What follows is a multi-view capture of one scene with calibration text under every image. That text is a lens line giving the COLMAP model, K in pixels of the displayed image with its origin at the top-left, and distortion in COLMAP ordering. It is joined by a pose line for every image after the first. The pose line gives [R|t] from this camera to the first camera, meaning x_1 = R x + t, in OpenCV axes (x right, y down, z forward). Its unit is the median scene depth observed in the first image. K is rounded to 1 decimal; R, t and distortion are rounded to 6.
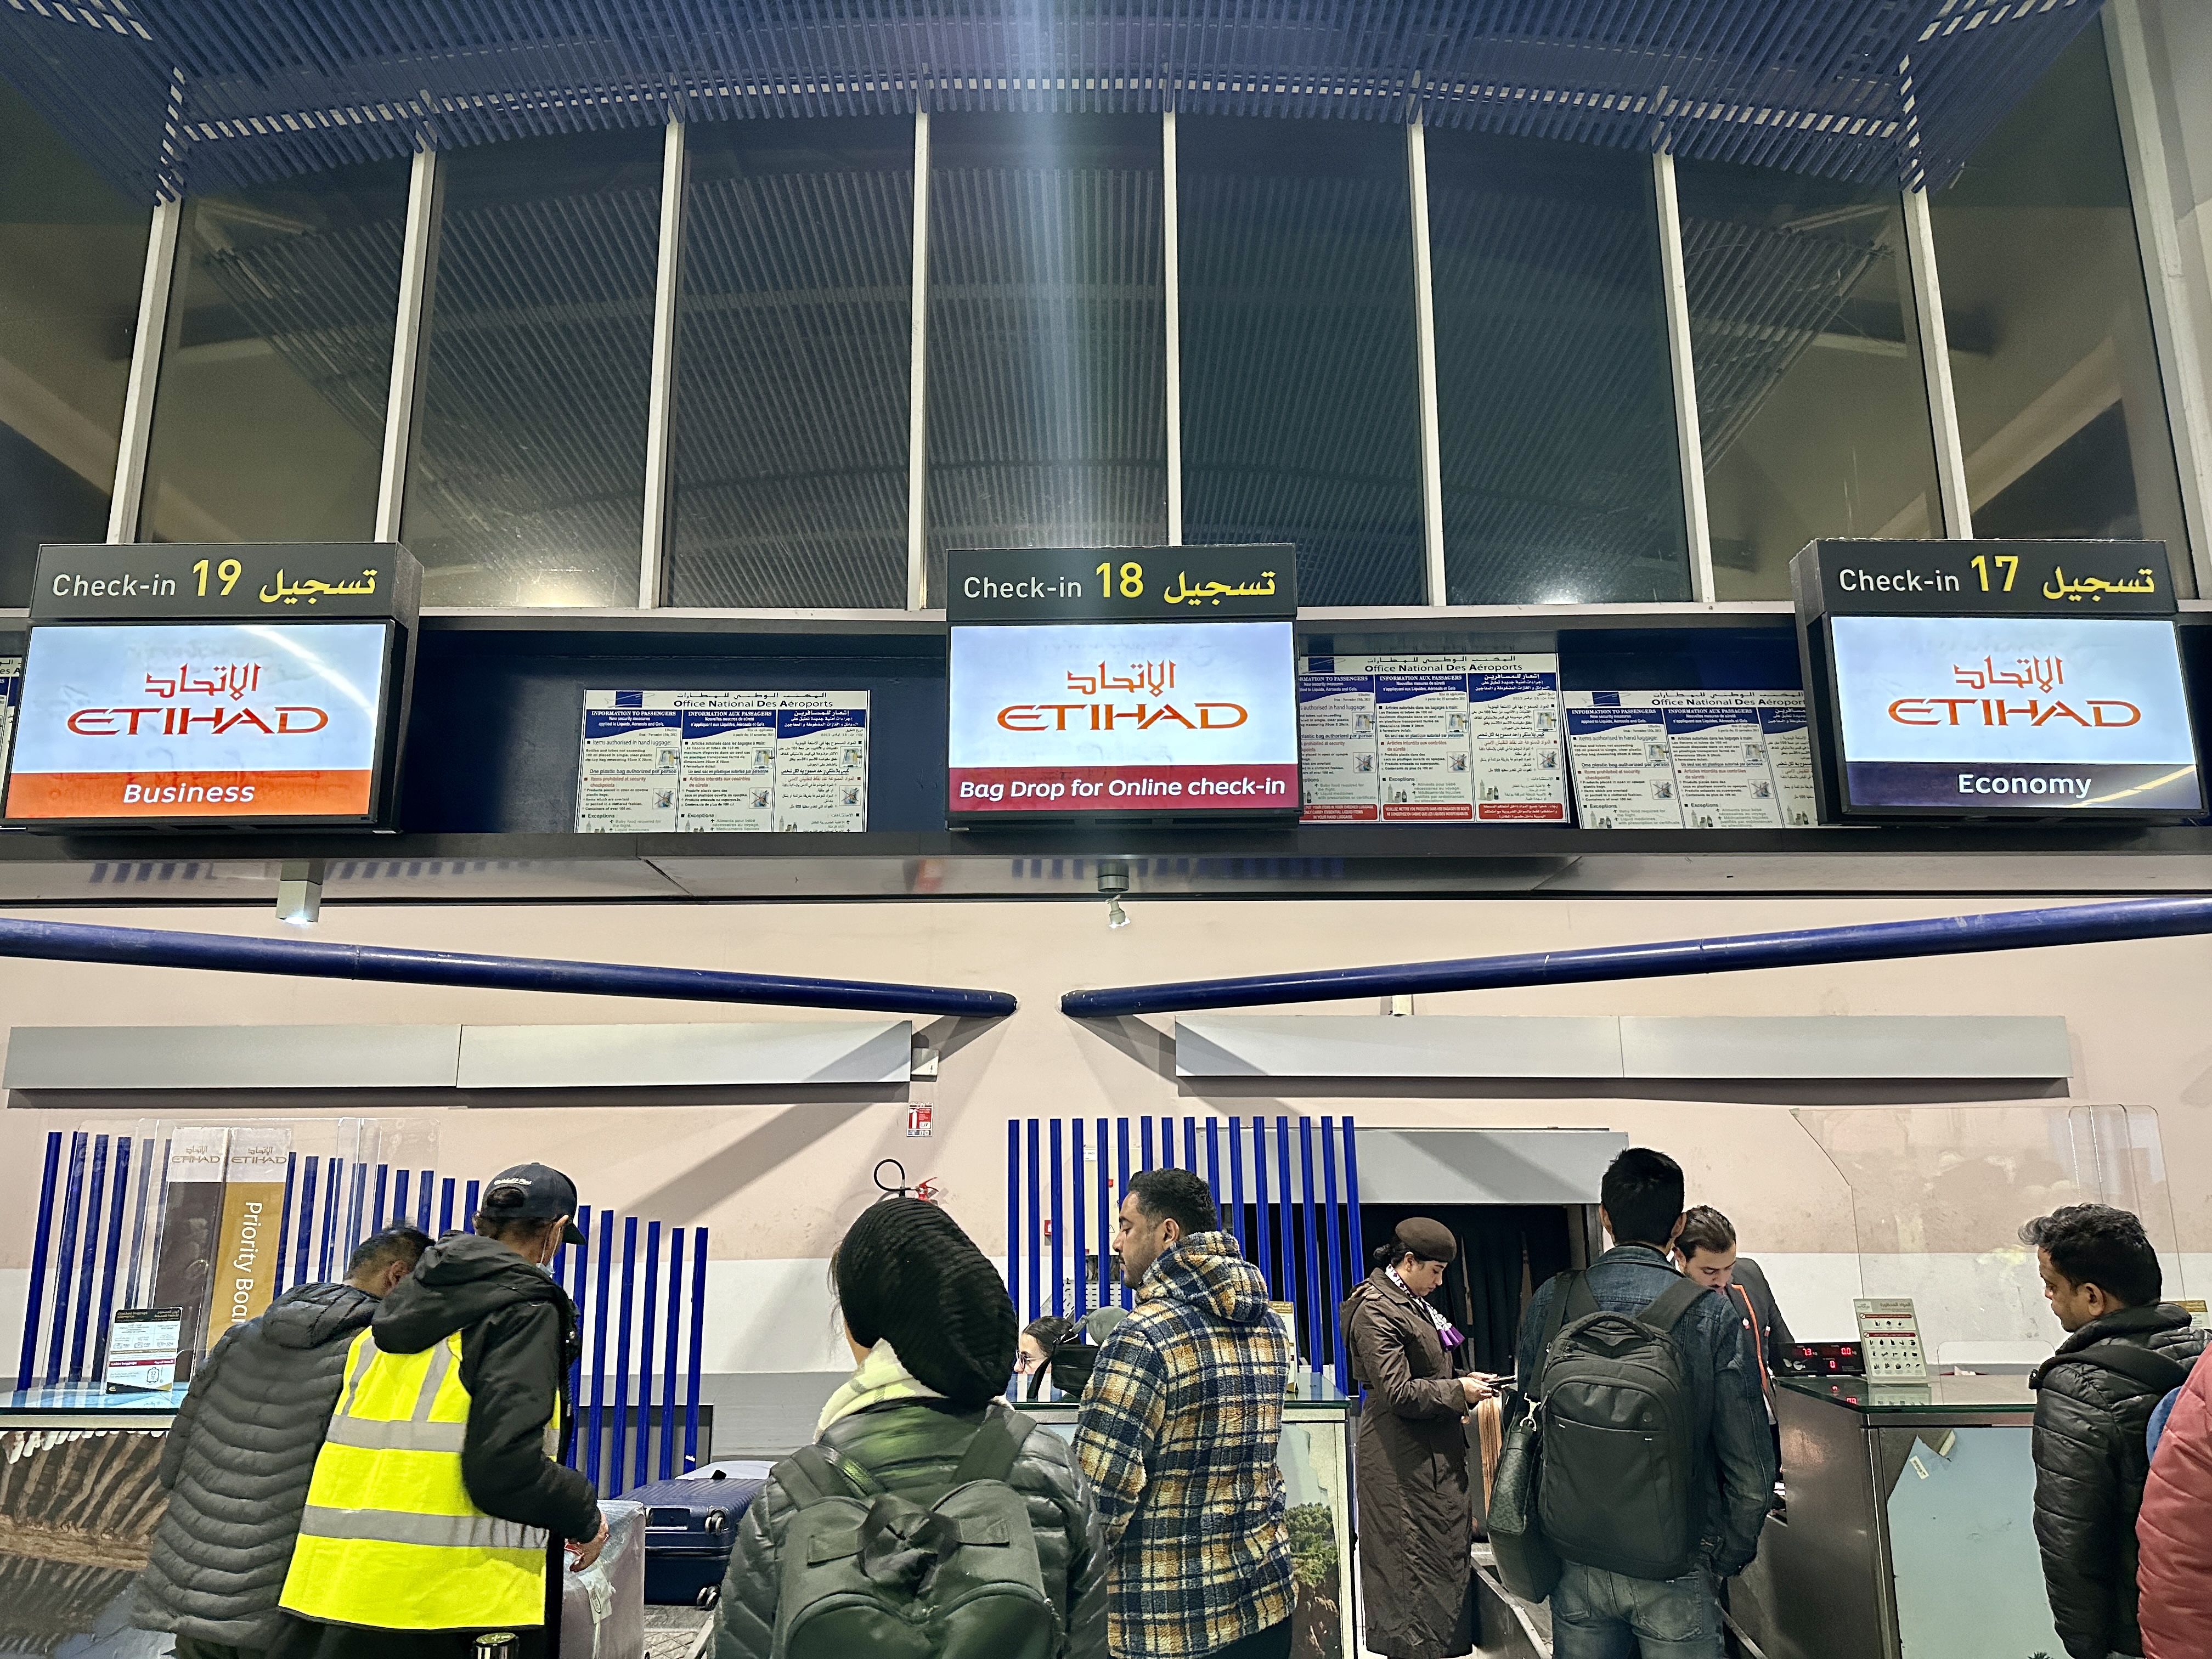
lens RADIAL K [[1559.6, 0, 1099.2], [0, 1559.6, 834.8], [0, 0, 1]] dist [0.011666, 0.001070]
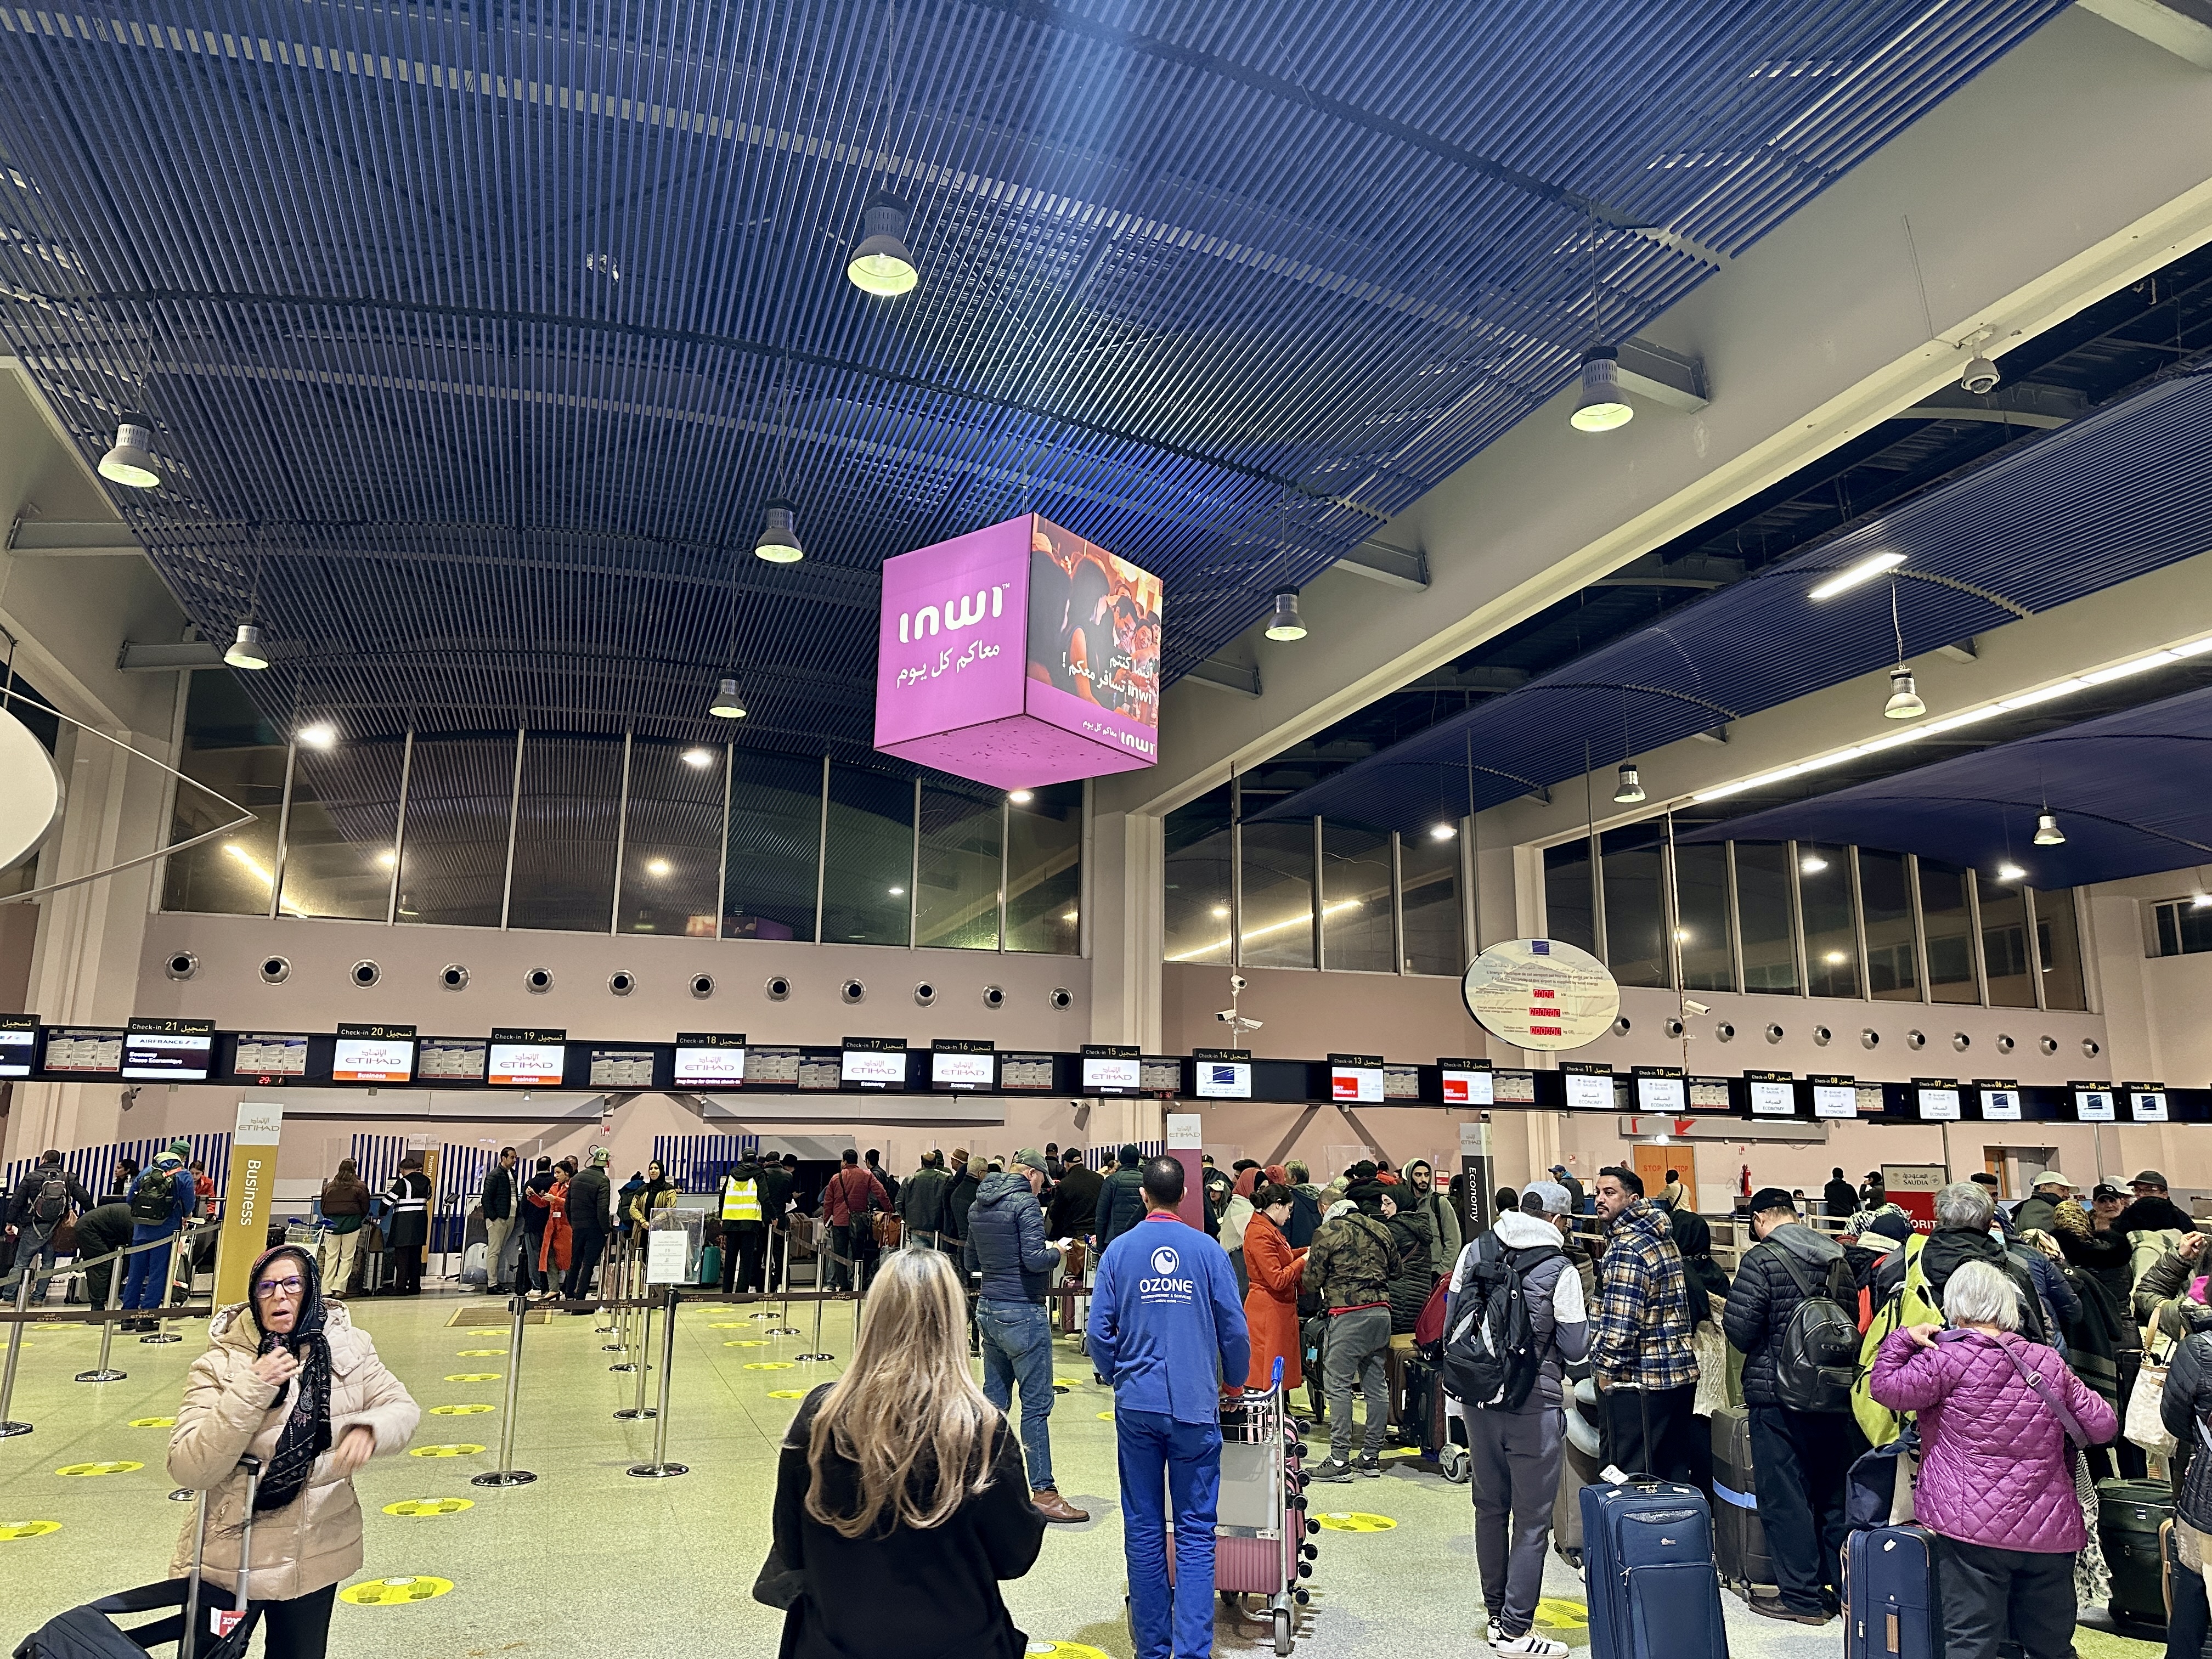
lens RADIAL K [[1559.6, 0, 1110.2], [0, 1559.6, 826.2], [0, 0, 1]] dist [0.011666, 0.001070]
pose [[0.947253, 0.073125, 0.312033, -0.370477], [-0.076535, 0.997066, -0.001322, -0.894940], [-0.311214, -0.022629, 0.950070, -4.022698]]
